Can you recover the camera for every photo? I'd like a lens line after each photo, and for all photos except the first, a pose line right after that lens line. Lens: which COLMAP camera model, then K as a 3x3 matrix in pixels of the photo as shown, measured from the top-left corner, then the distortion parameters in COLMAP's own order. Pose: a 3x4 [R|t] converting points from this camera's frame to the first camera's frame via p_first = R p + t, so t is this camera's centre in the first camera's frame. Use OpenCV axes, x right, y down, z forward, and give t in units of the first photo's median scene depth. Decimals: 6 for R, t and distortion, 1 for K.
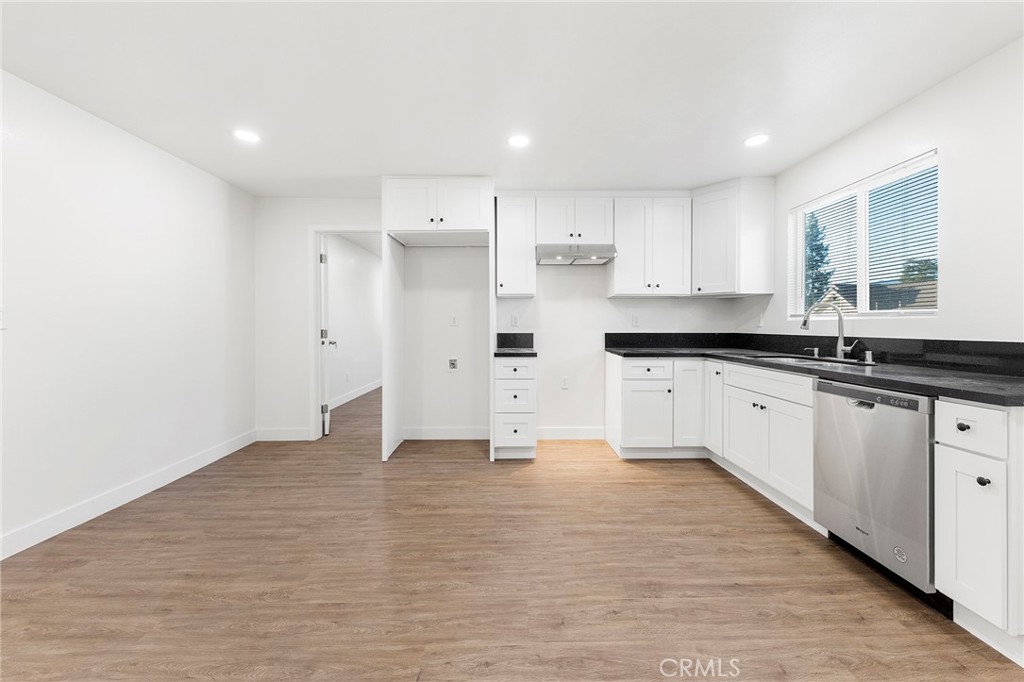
lens RADIAL K [[375.6, 0, 516.7], [0, 375.6, 323.0], [0, 0, 1]] dist [0.004912, -0.002310]
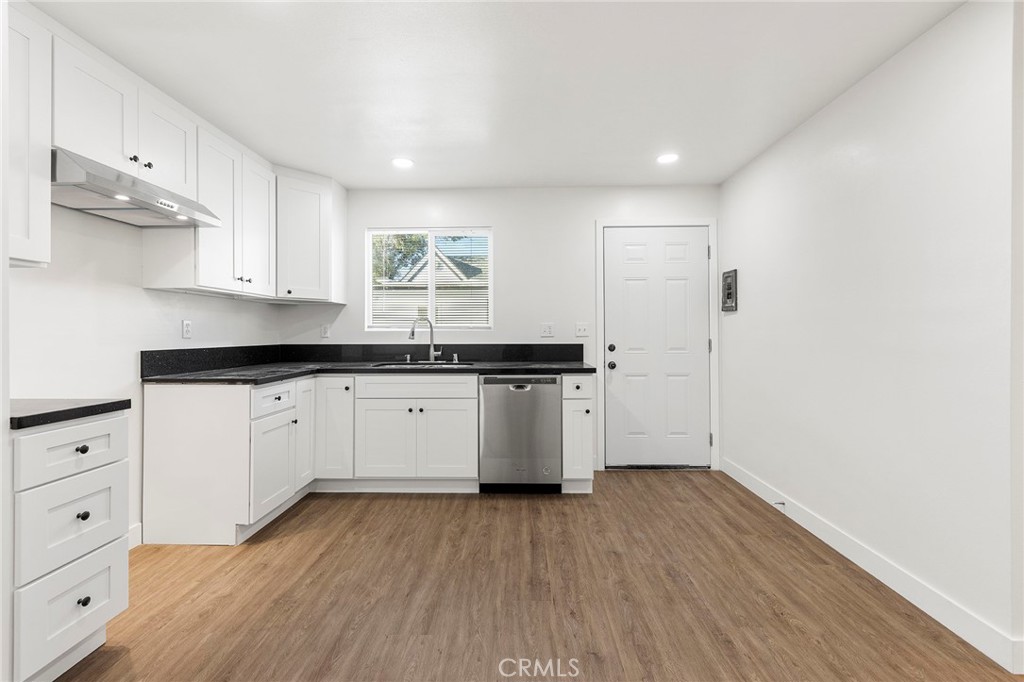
lens RADIAL K [[420.4, 0, 497.9], [0, 420.4, 331.0], [0, 0, 1]] dist [0.002595, -0.001850]
pose [[0.052693, 0.010853, 0.998552, -0.607802], [-0.004182, 0.999935, -0.010648, 0.005520], [-0.998602, -0.003615, 0.052735, 0.766300]]
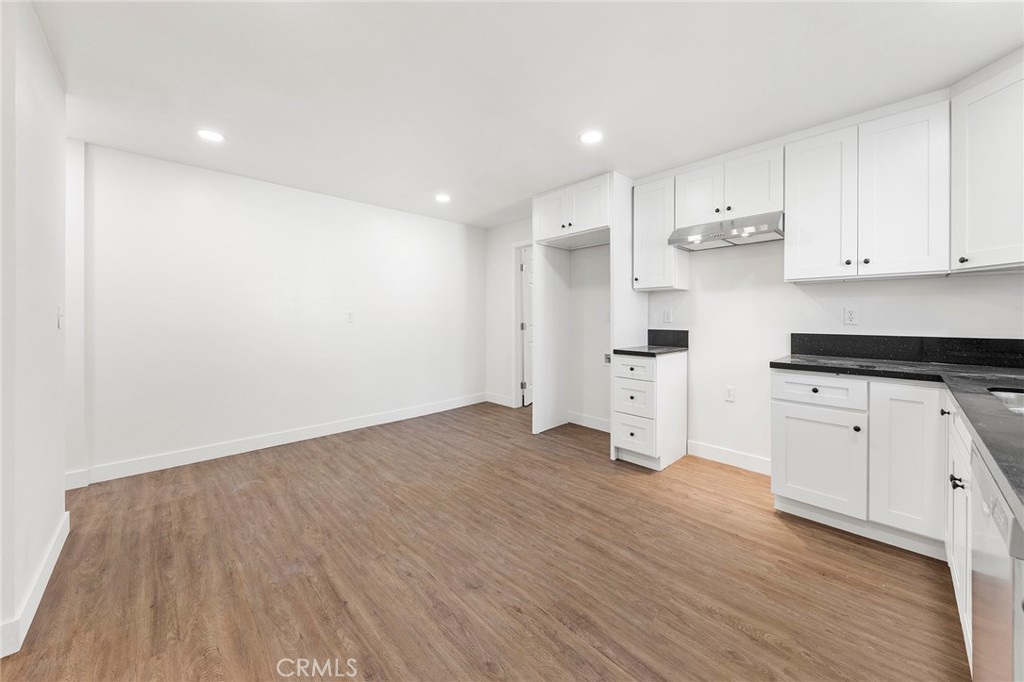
lens RADIAL K [[363.8, 0, 505.3], [0, 363.8, 319.8], [0, 0, 1]] dist [0.007388, -0.002870]
pose [[0.676439, 0.006770, -0.736468, 0.640844], [0.004145, 0.999907, 0.012999, -0.020099], [0.736487, -0.011845, 0.676348, 0.210605]]
